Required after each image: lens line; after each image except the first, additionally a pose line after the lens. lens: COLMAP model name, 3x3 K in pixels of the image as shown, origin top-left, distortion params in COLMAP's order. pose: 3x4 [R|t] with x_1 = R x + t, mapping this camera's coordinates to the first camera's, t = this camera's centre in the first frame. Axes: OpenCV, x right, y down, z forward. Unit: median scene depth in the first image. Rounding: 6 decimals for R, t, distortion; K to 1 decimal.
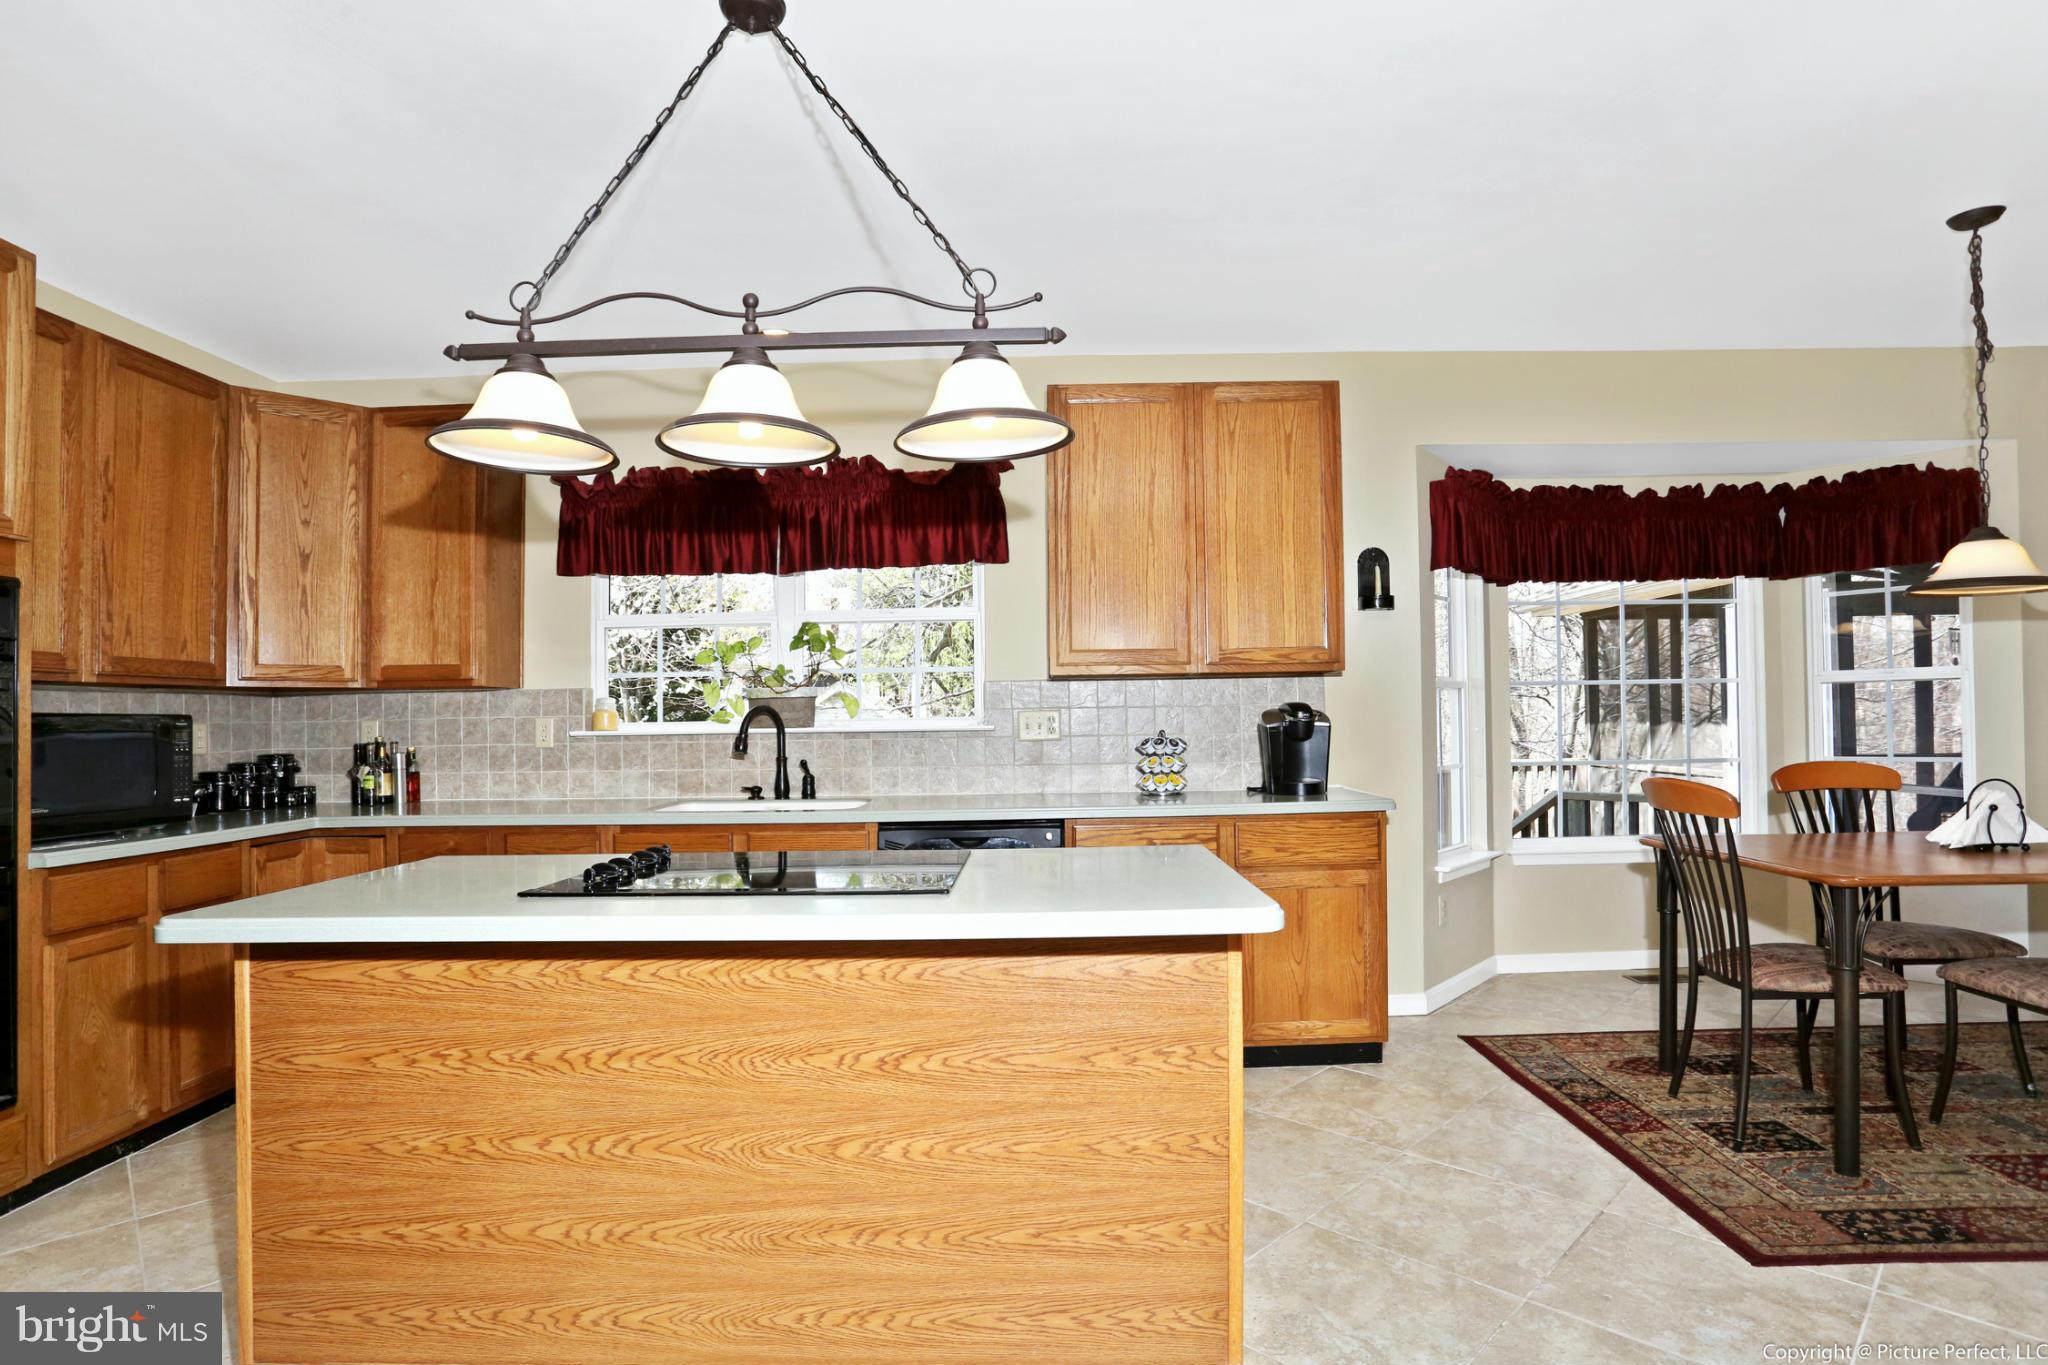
lens RADIAL K [[1015.3, 0, 1024.0], [0, 1015.3, 682.5], [0, 0, 1]] dist [-0.063197, 0.020730]
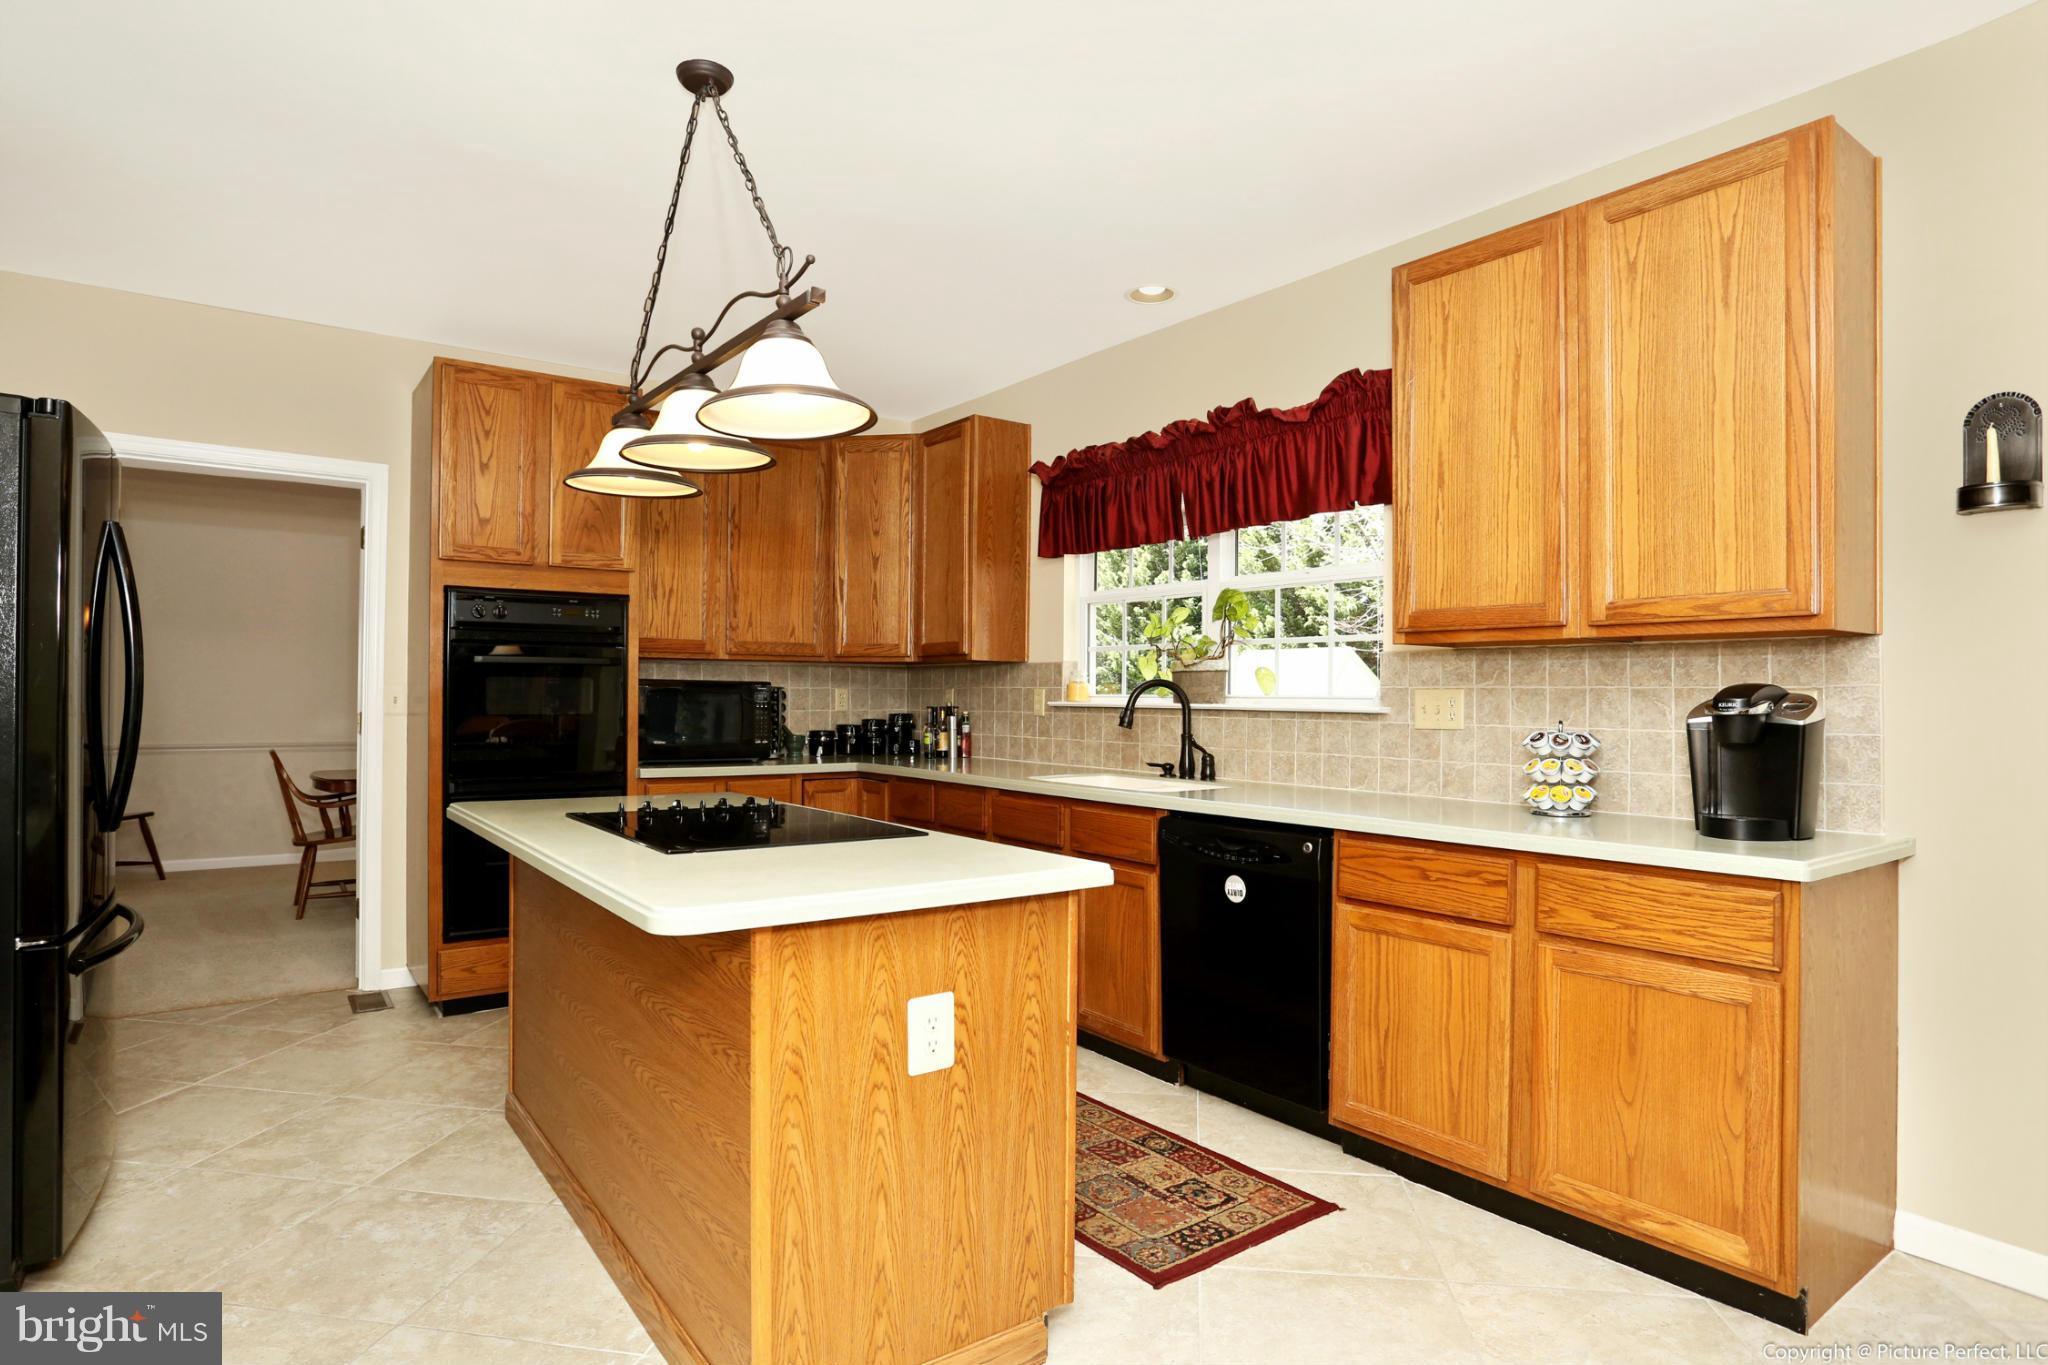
lens RADIAL K [[1096.5, 0, 1021.3], [0, 1096.5, 684.3], [0, 0, 1]] dist [-0.046220, 0.001053]
pose [[0.616712, 0.015326, -0.787040, 0.499851], [0.007898, 0.999640, 0.025655, -0.000712], [0.787149, -0.022038, 0.616369, 0.263596]]
